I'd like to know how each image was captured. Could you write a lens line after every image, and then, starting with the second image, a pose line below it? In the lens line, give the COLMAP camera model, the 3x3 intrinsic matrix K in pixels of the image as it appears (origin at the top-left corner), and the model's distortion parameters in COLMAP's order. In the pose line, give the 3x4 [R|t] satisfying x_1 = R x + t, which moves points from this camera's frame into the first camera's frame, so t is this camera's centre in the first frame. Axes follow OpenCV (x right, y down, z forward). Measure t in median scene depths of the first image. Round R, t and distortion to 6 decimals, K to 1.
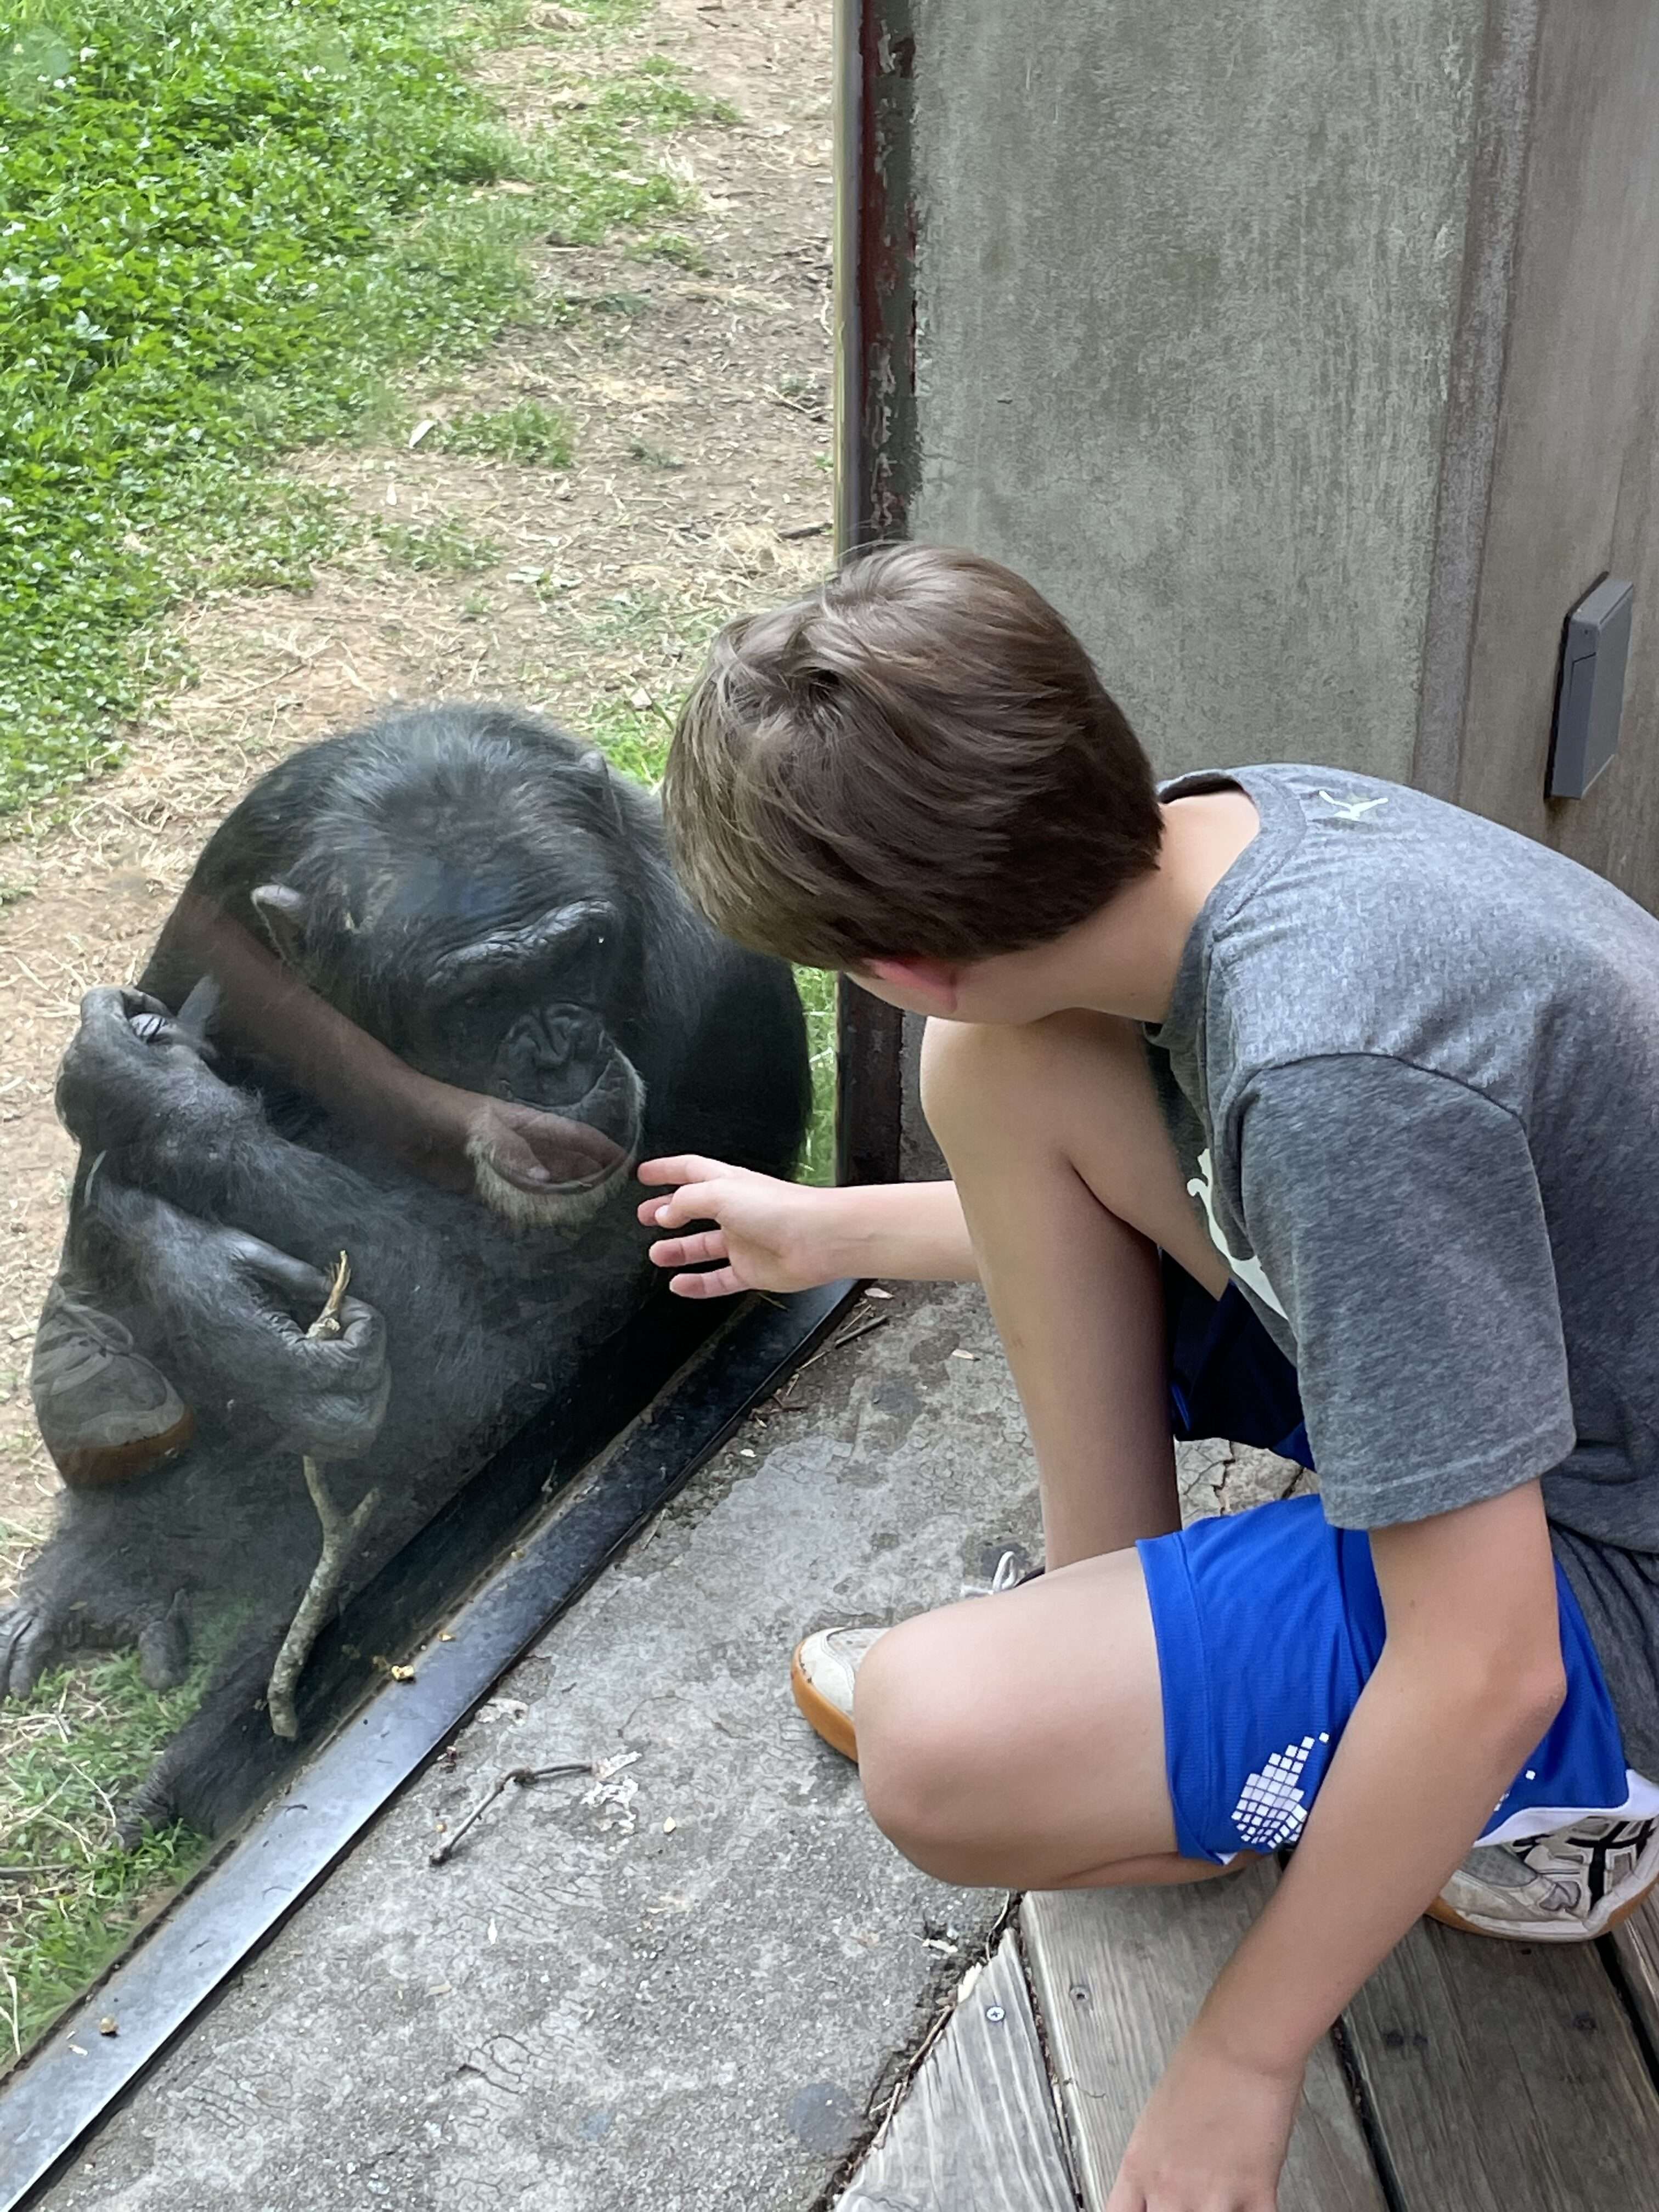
lens RADIAL K [[3507.0, 0, 843.4], [0, 3507.0, 1100.1], [0, 0, 1]] dist [0.044309, 0.000000]
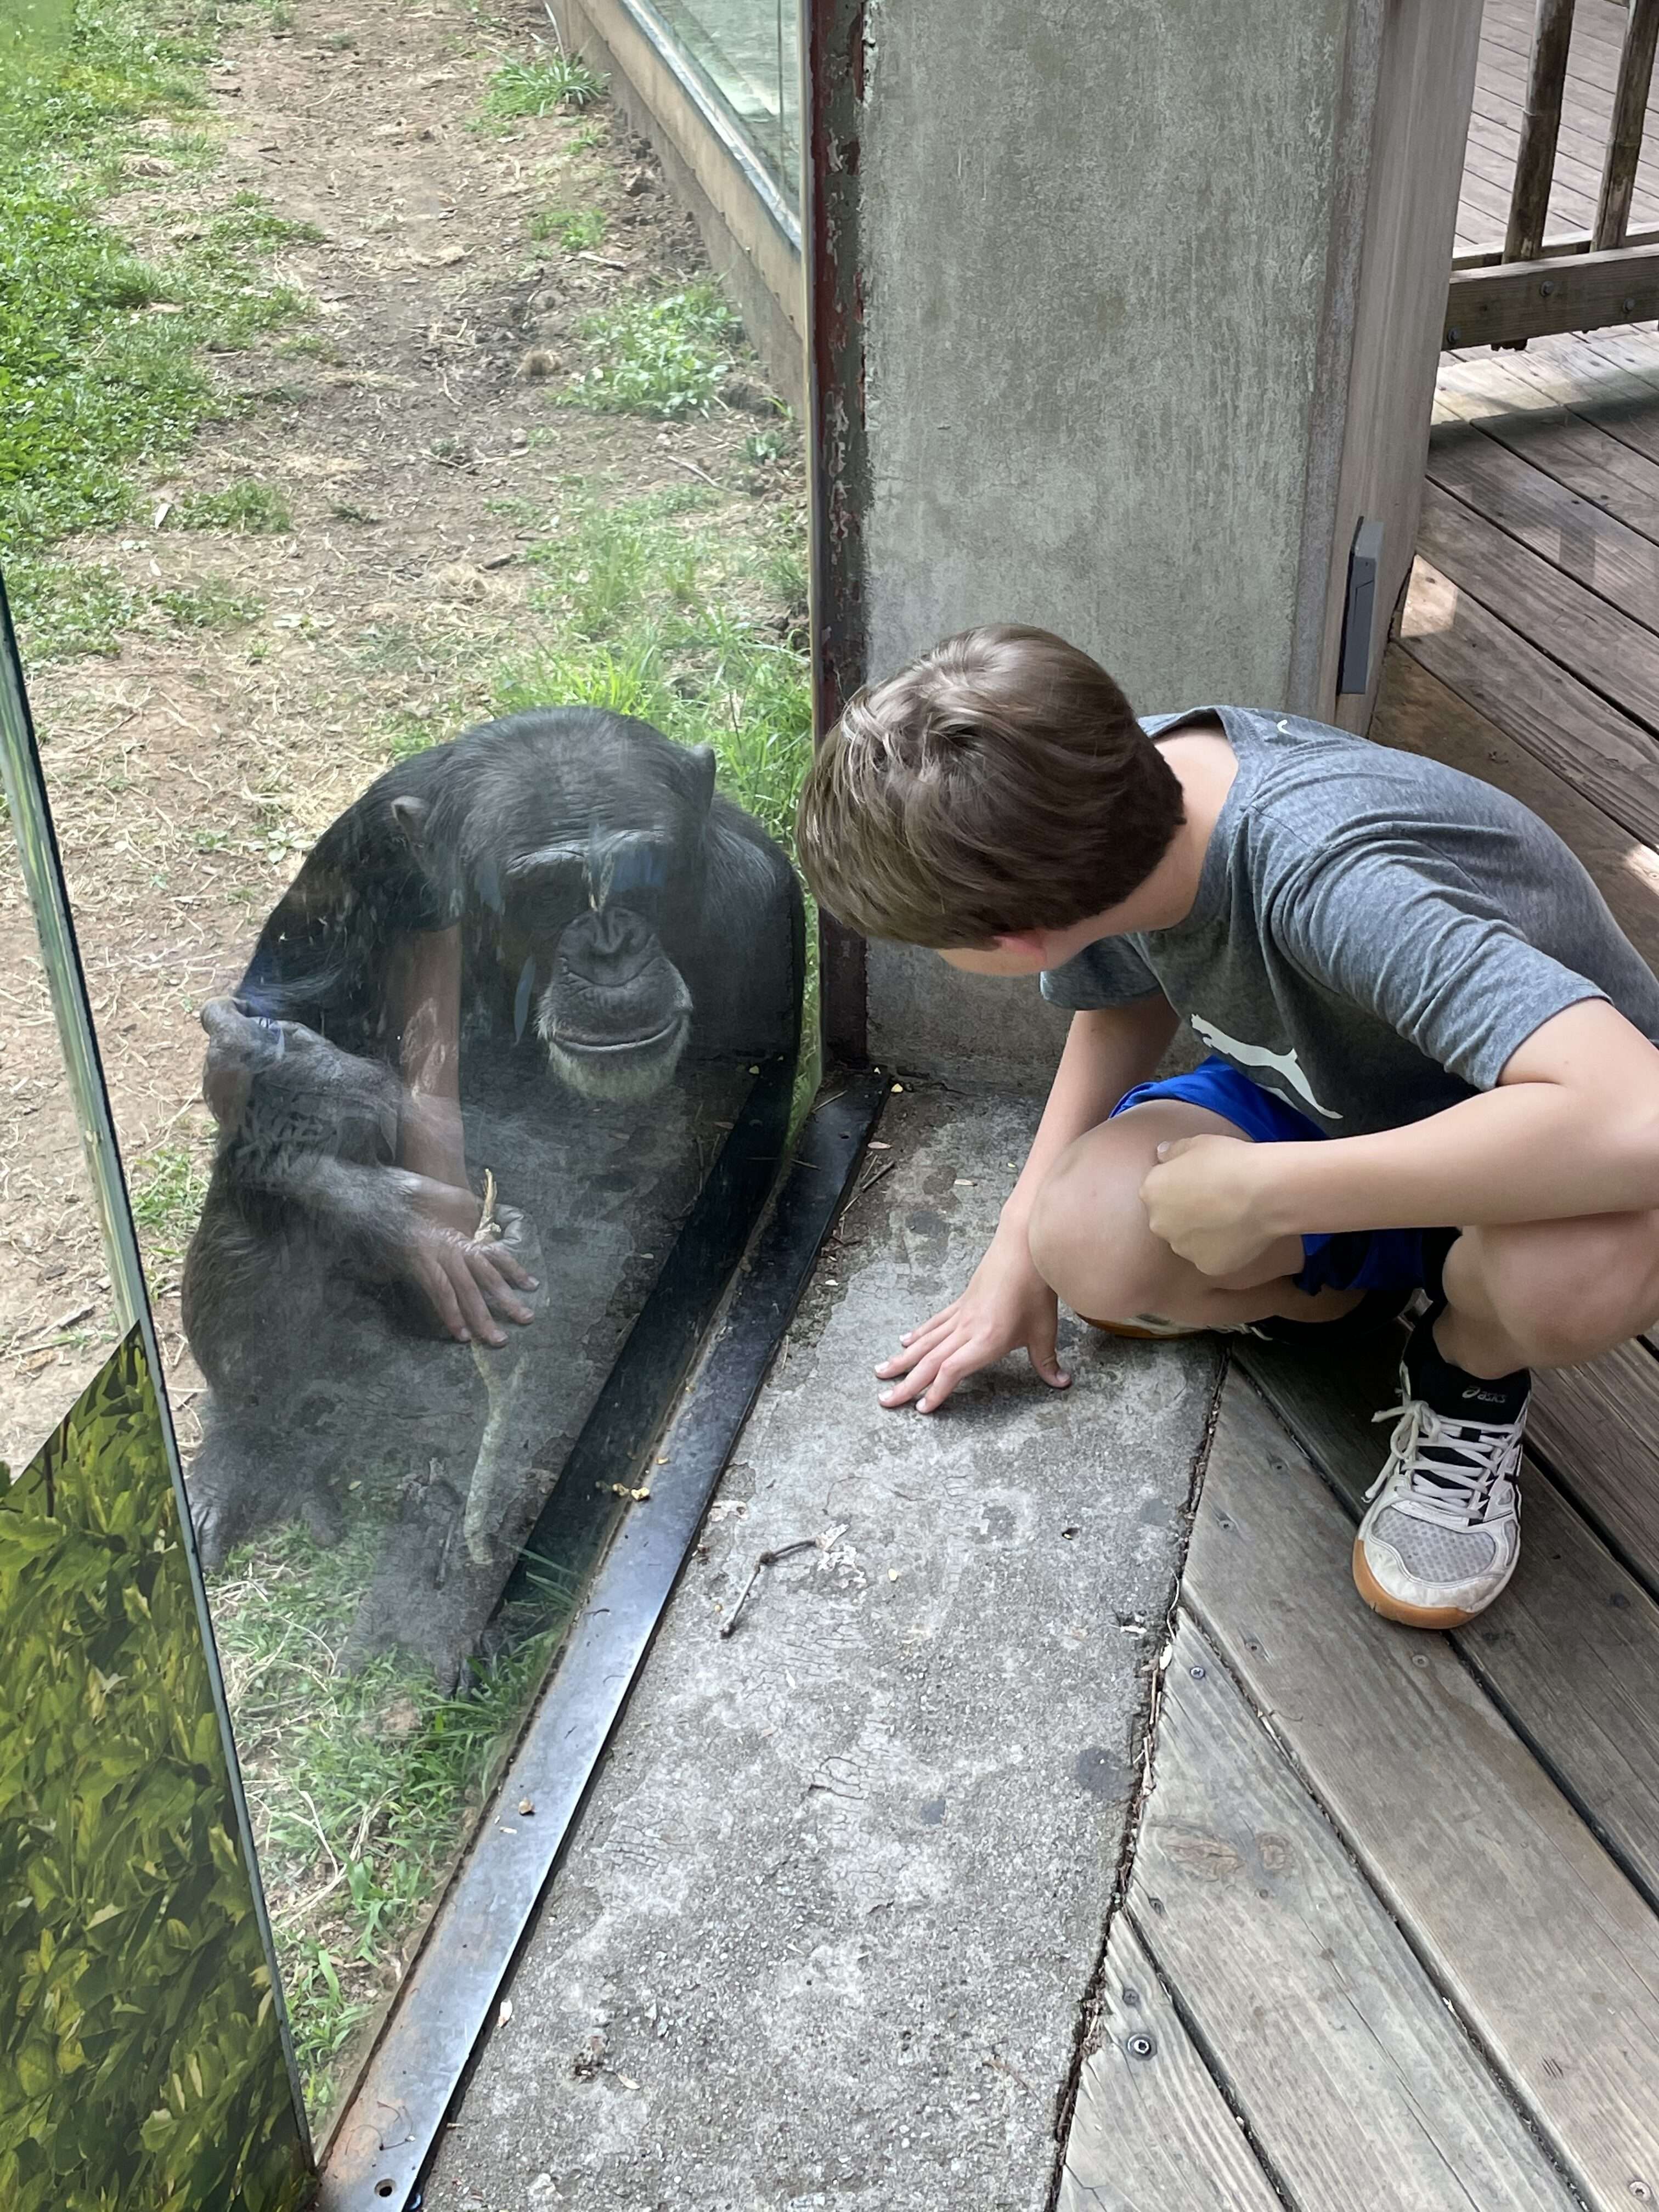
lens RADIAL K [[2727.4, 0, 819.5], [0, 2727.4, 1120.3], [0, 0, 1]] dist [0.036105, 0.000000]
pose [[0.974273, -0.142081, 0.174945, -0.201096], [0.133579, 0.989250, 0.059512, -0.017104], [-0.181520, -0.034612, 0.982778, 0.034585]]
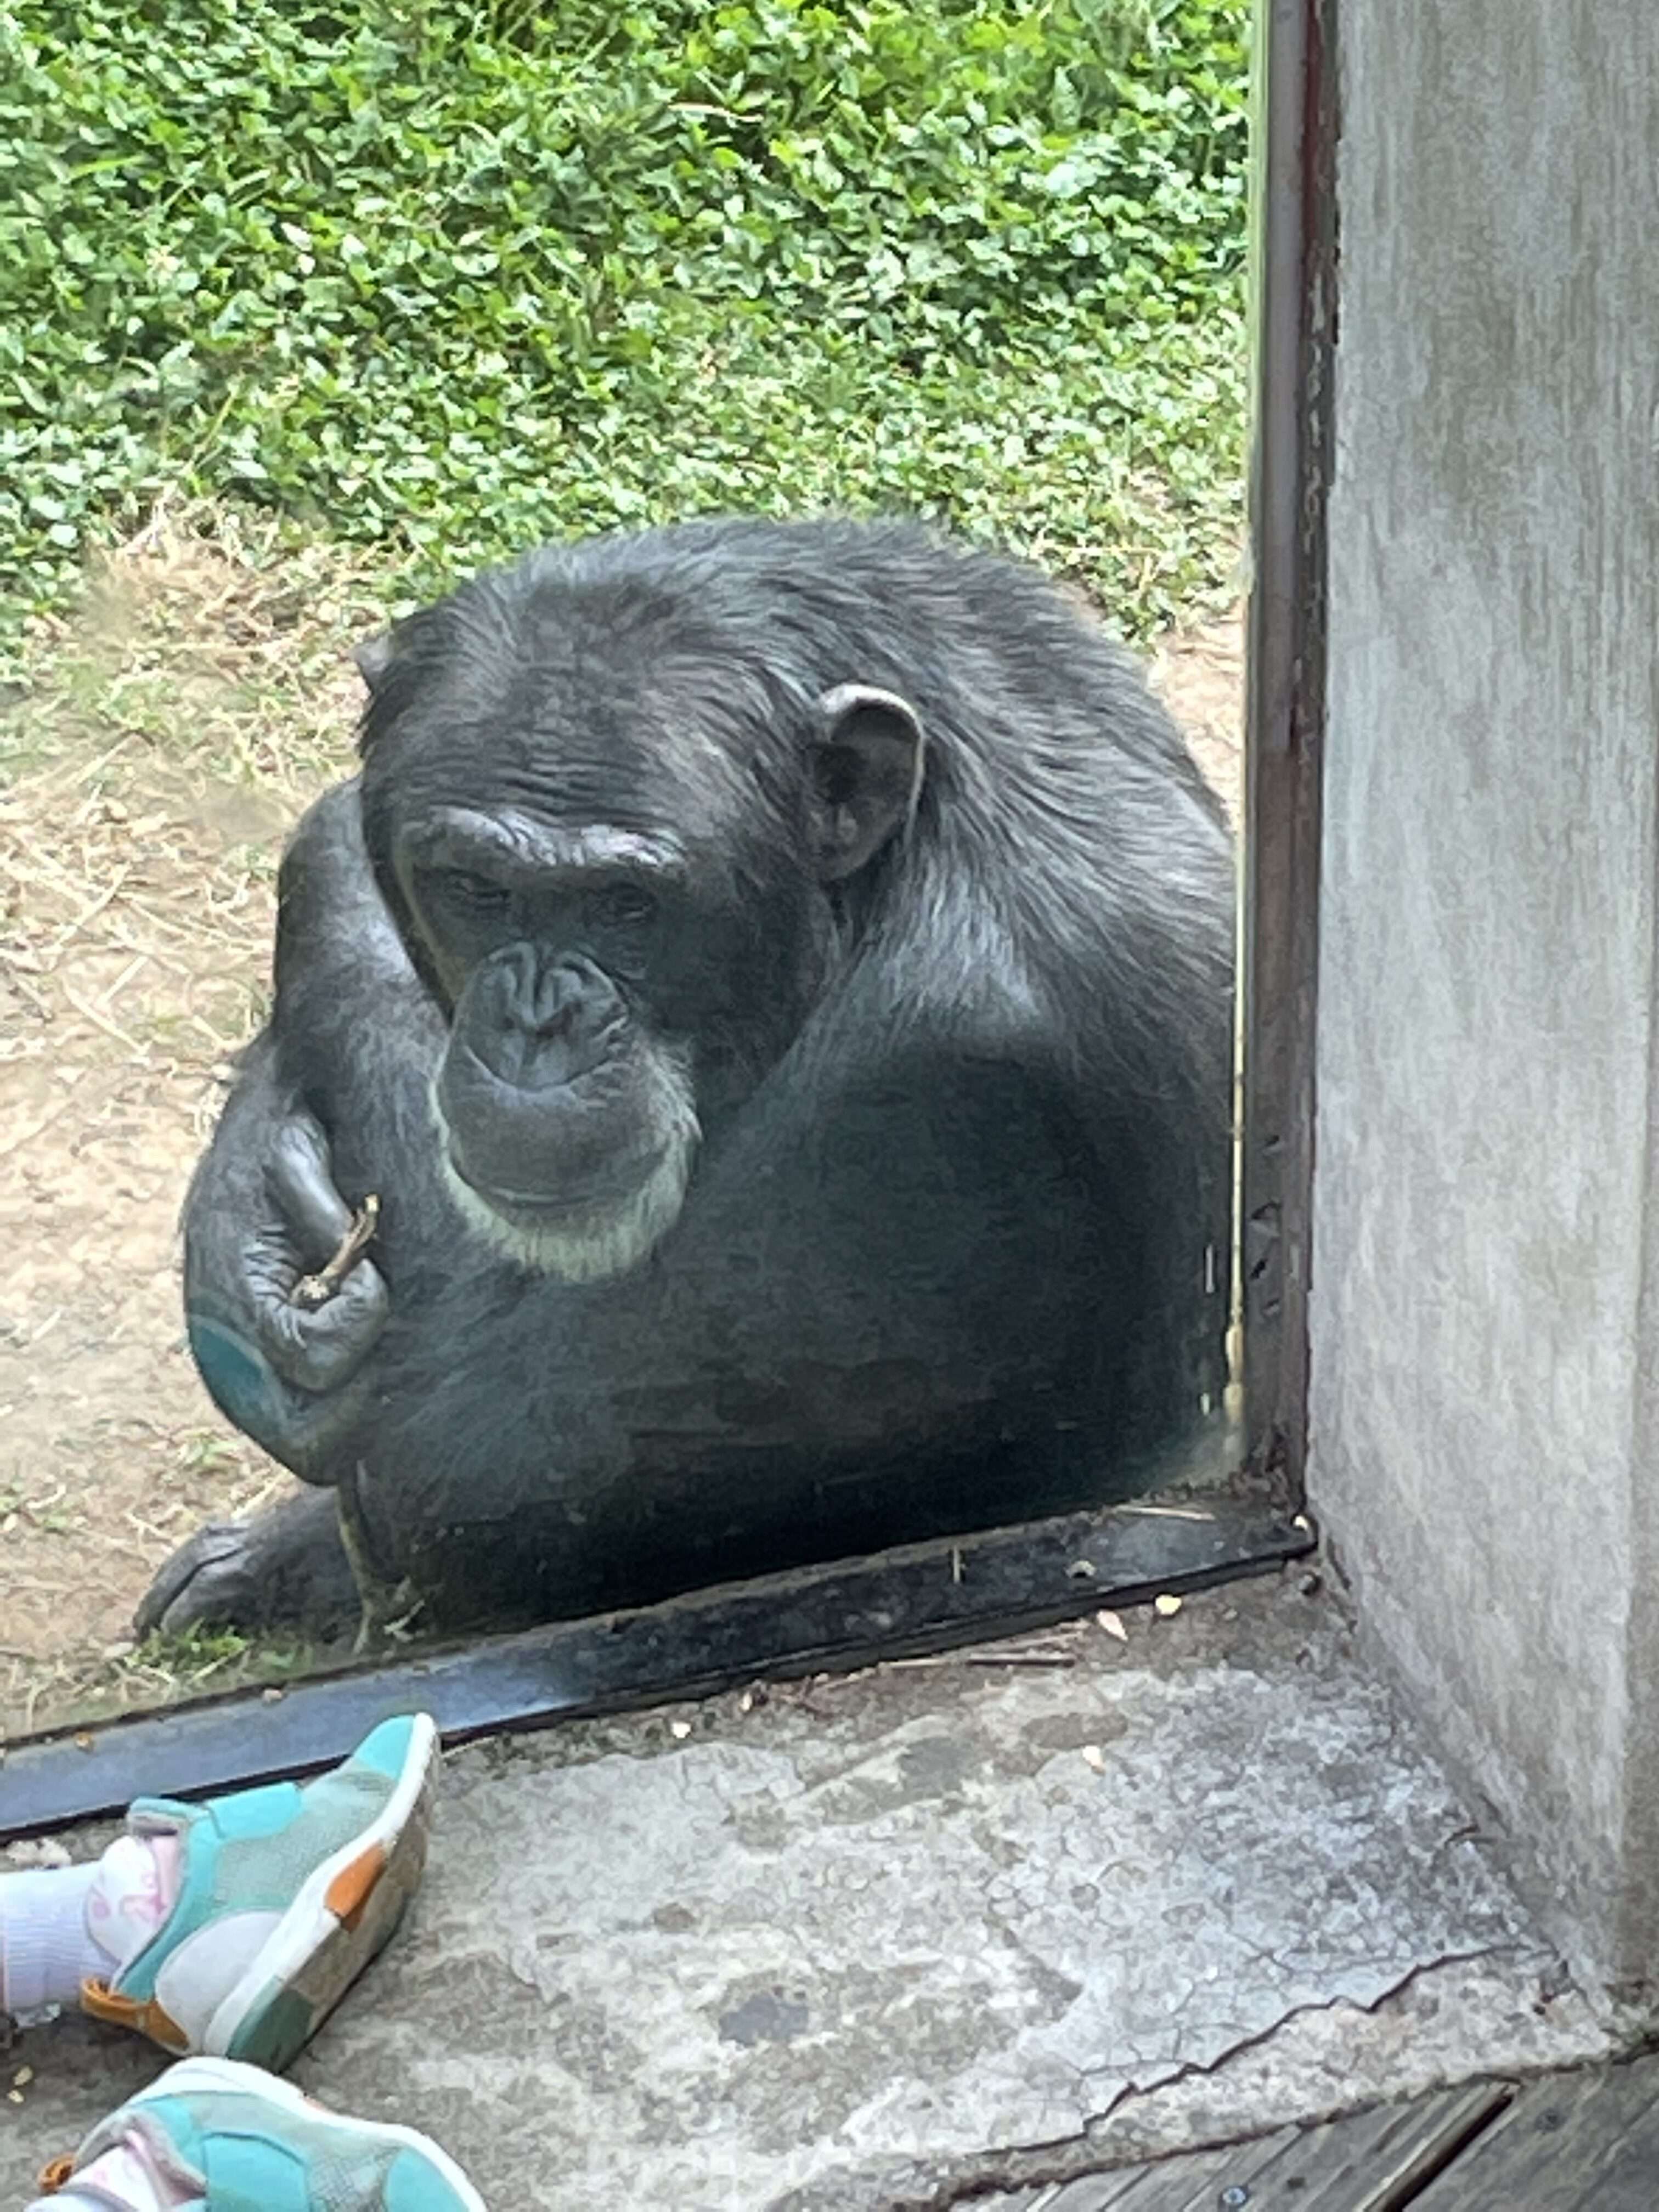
lens RADIAL K [[8259.5, 0, 829.9], [0, 8259.5, 1106.1], [0, 0, 1]] dist [-0.284618, 0.000000]
pose [[0.710427, 0.392454, -0.584185, 0.889912], [-0.349928, 0.917179, 0.190612, -0.327457], [0.610609, 0.069006, 0.788920, -0.239344]]
